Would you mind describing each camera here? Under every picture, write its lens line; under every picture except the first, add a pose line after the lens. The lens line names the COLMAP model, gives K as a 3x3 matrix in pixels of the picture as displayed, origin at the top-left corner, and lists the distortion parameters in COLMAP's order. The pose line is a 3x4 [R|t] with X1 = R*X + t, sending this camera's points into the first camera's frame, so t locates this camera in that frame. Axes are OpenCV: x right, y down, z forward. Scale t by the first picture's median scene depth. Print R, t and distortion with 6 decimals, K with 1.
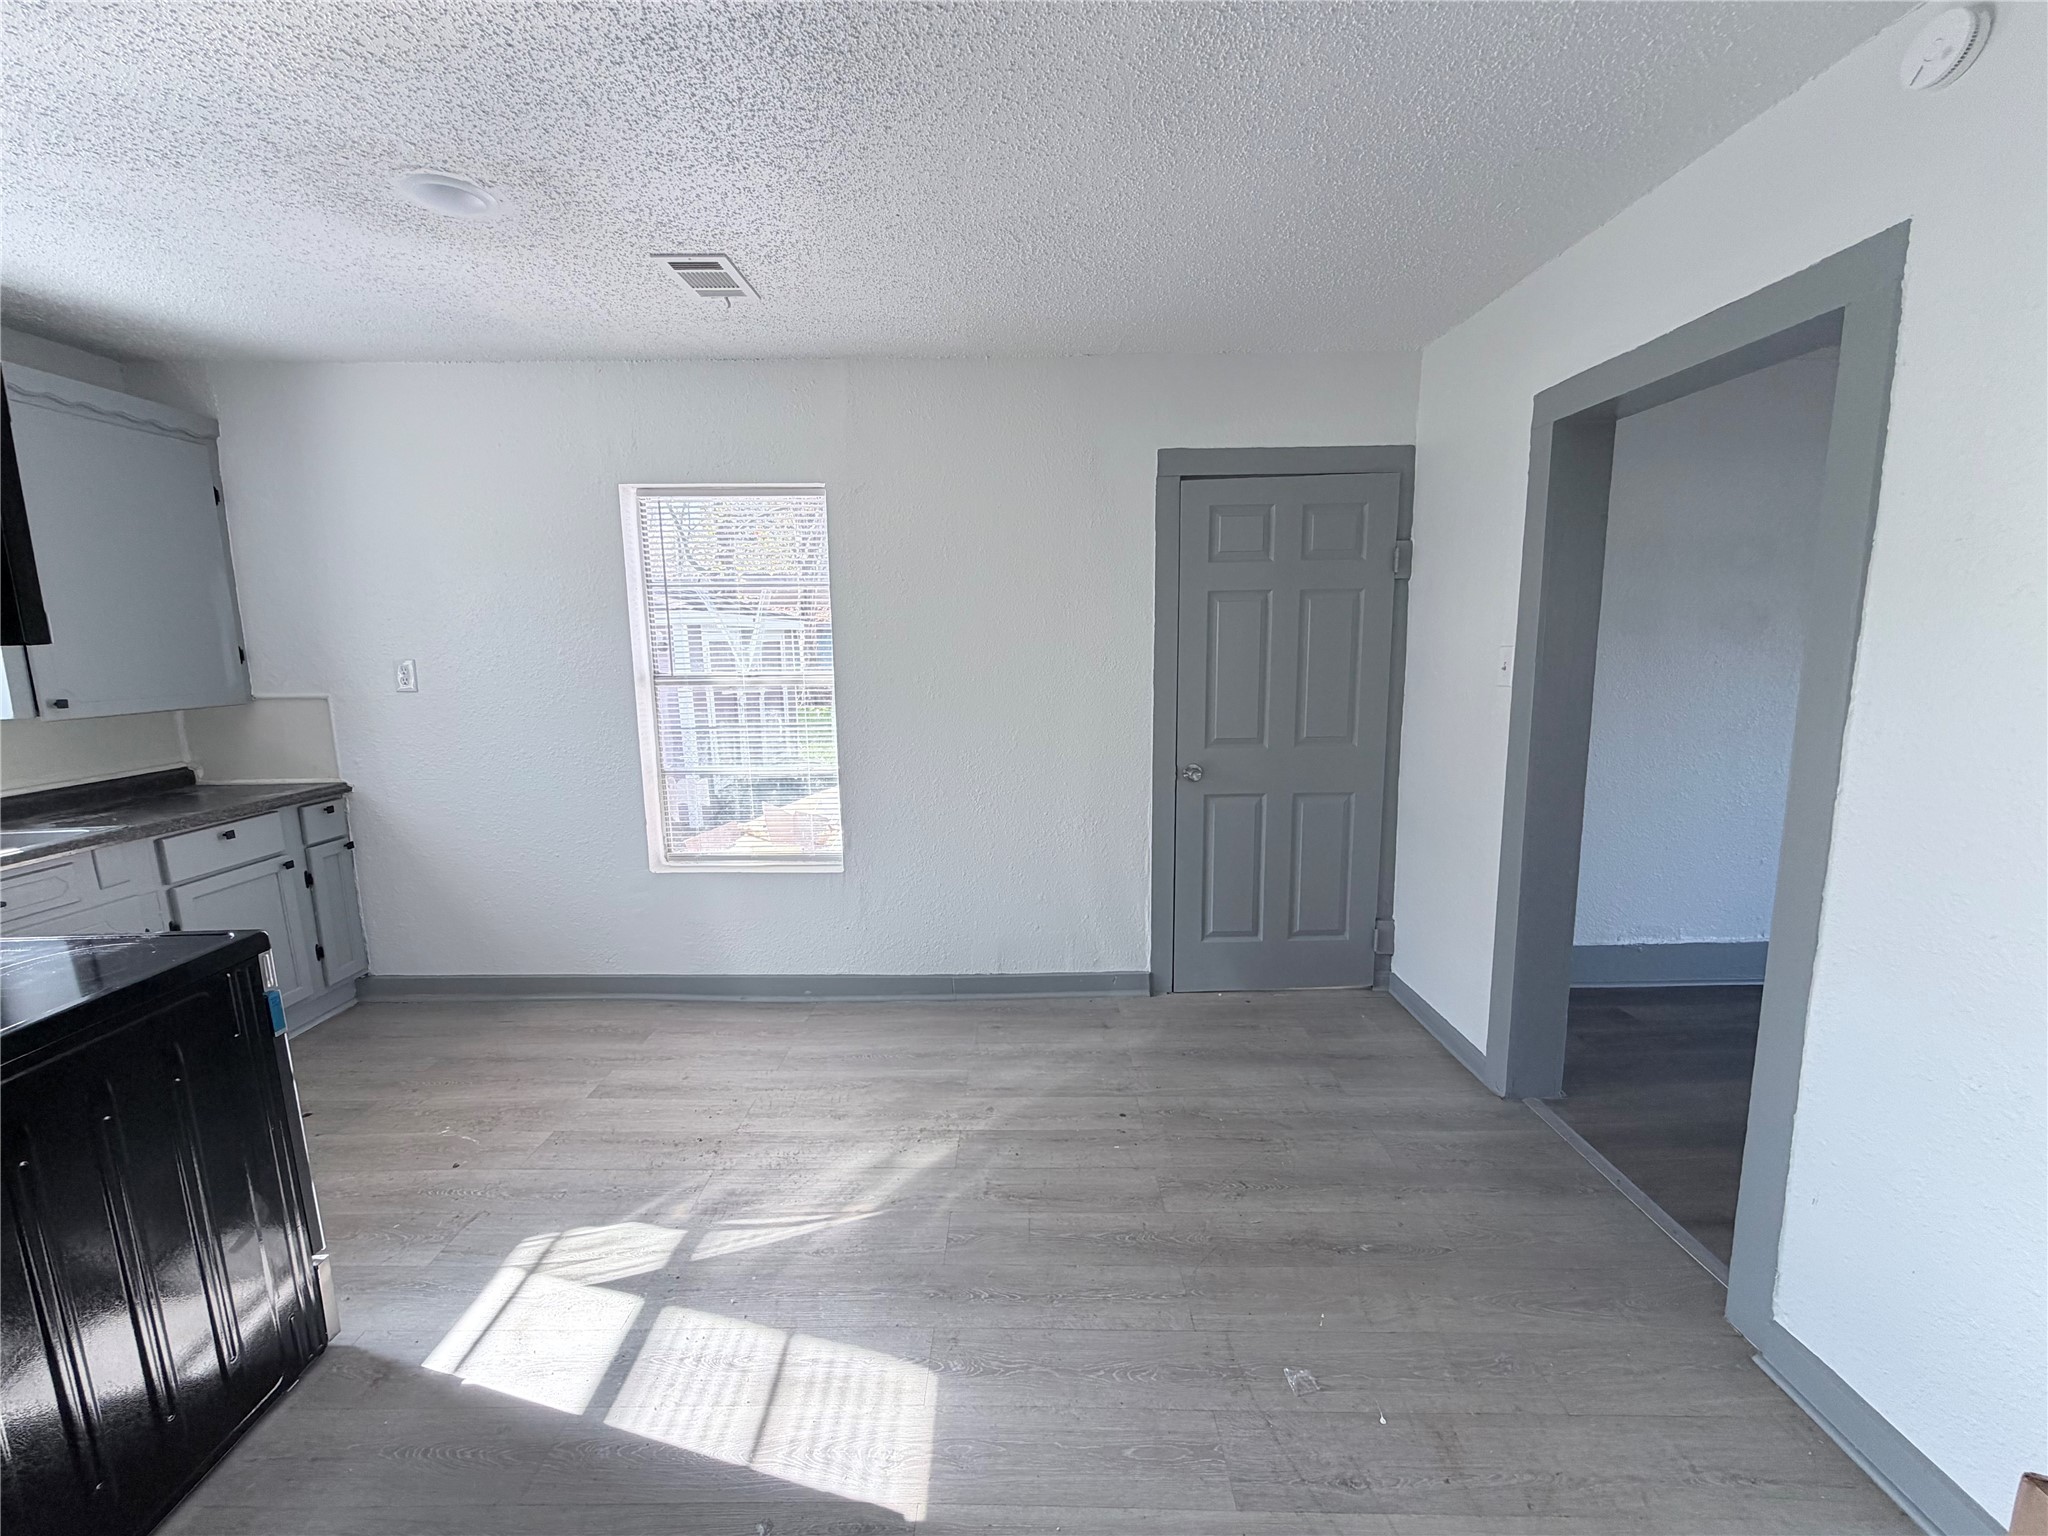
lens RADIAL K [[821.5, 0, 1024.2], [0, 821.5, 772.6], [0, 0, 1]] dist [0.001127, 0.000378]
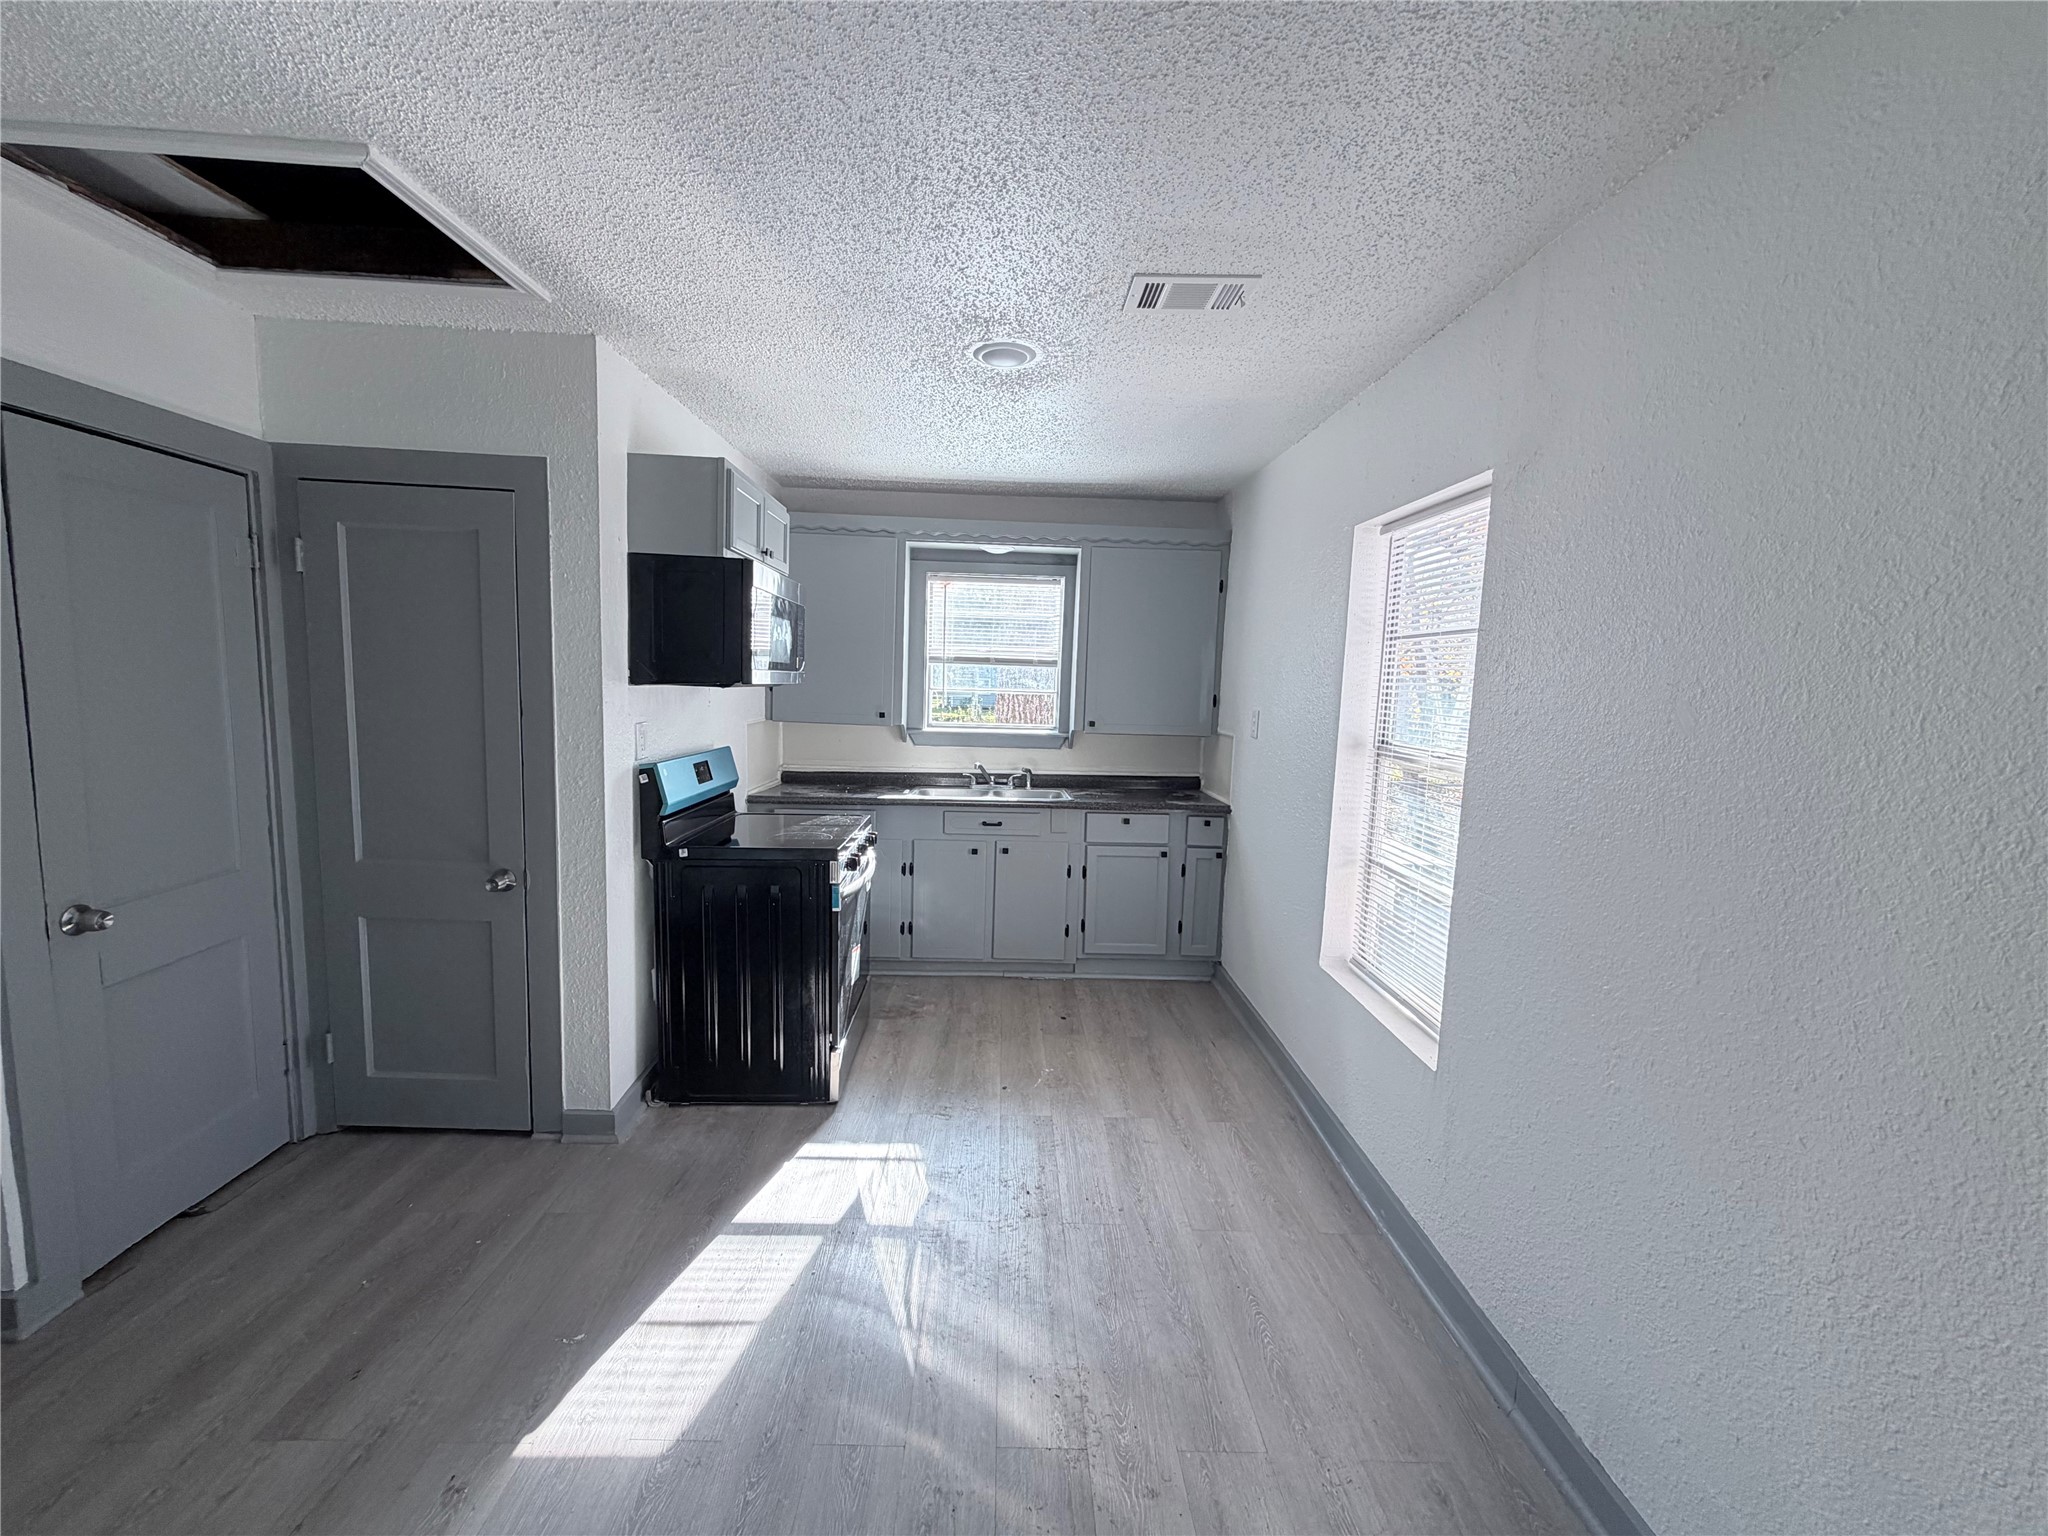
lens RADIAL K [[821.5, 0, 1022.8], [0, 821.5, 767.7], [0, 0, 1]] dist [0.001127, 0.000378]
pose [[0.016080, 0.117095, -0.992991, 0.505616], [-0.193688, 0.974672, 0.111798, -0.156644], [0.980931, 0.190533, 0.038353, 0.818857]]
